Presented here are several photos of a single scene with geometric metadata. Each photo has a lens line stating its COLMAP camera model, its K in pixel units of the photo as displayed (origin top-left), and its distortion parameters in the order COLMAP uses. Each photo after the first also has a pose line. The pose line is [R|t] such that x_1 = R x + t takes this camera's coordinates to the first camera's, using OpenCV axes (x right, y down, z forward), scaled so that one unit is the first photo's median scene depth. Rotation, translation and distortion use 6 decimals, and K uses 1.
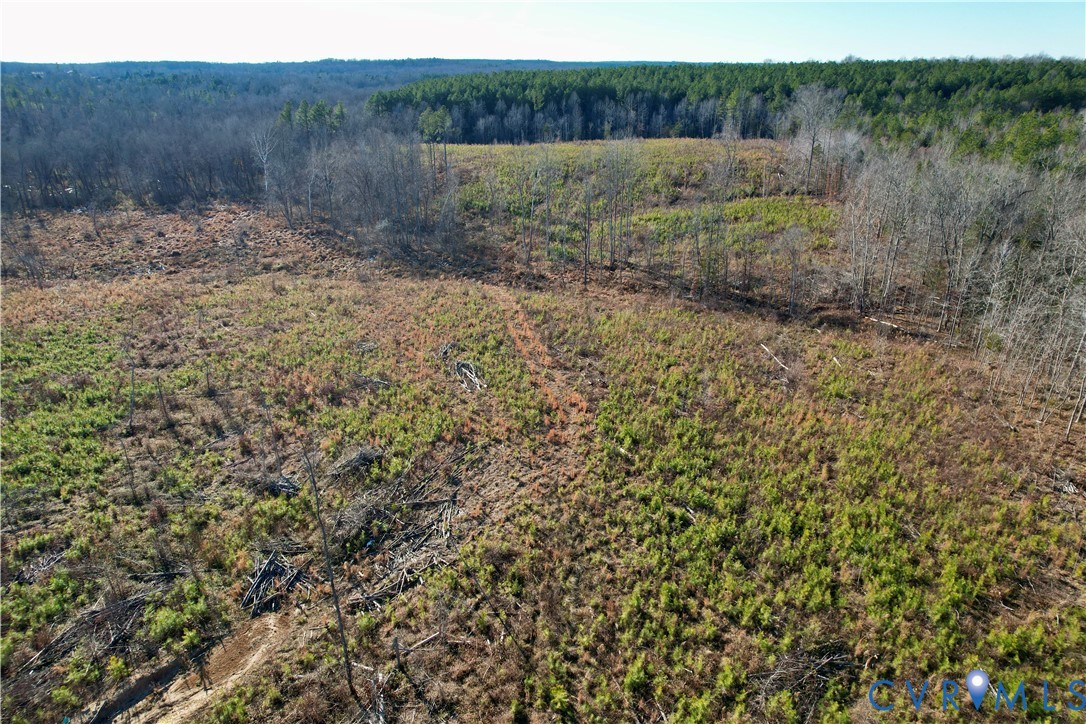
lens RADIAL K [[690.9, 0, 540.9], [0, 690.9, 360.8], [0, 0, 1]] dist [-0.025992, 0.014616]
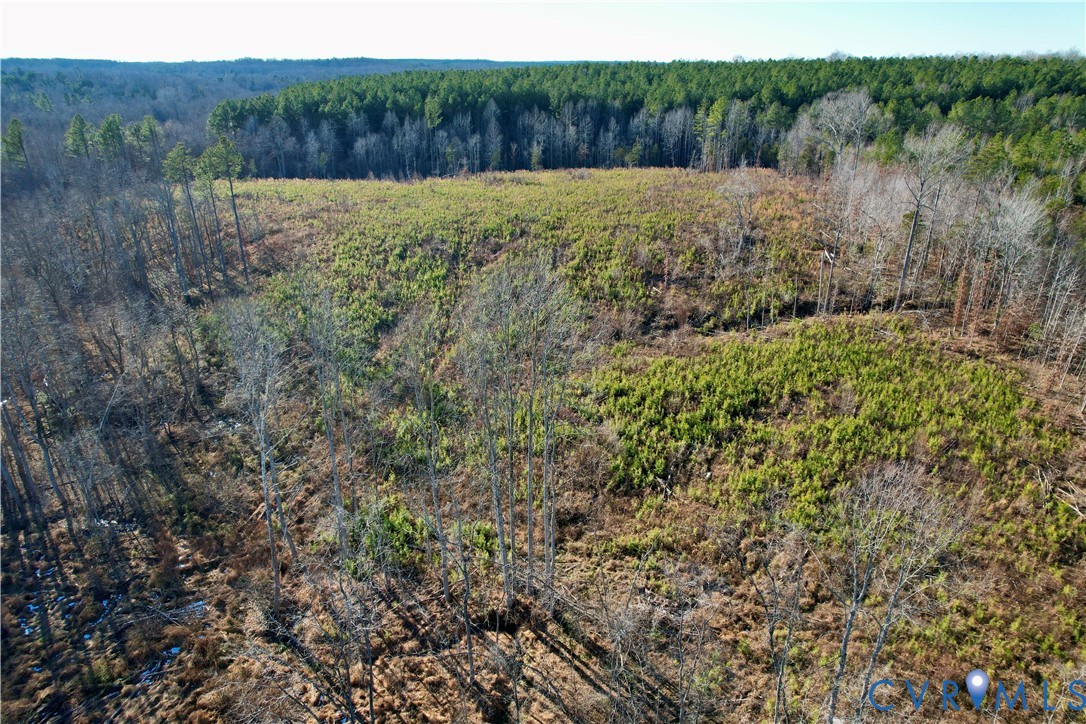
lens RADIAL K [[690.9, 0, 546.0], [0, 690.9, 363.5], [0, 0, 1]] dist [-0.025992, 0.014616]
pose [[0.996637, -0.032505, 0.075217, 0.043573], [0.032271, 0.999470, 0.004337, -0.118080], [-0.075318, -0.001895, 0.997158, 0.281214]]
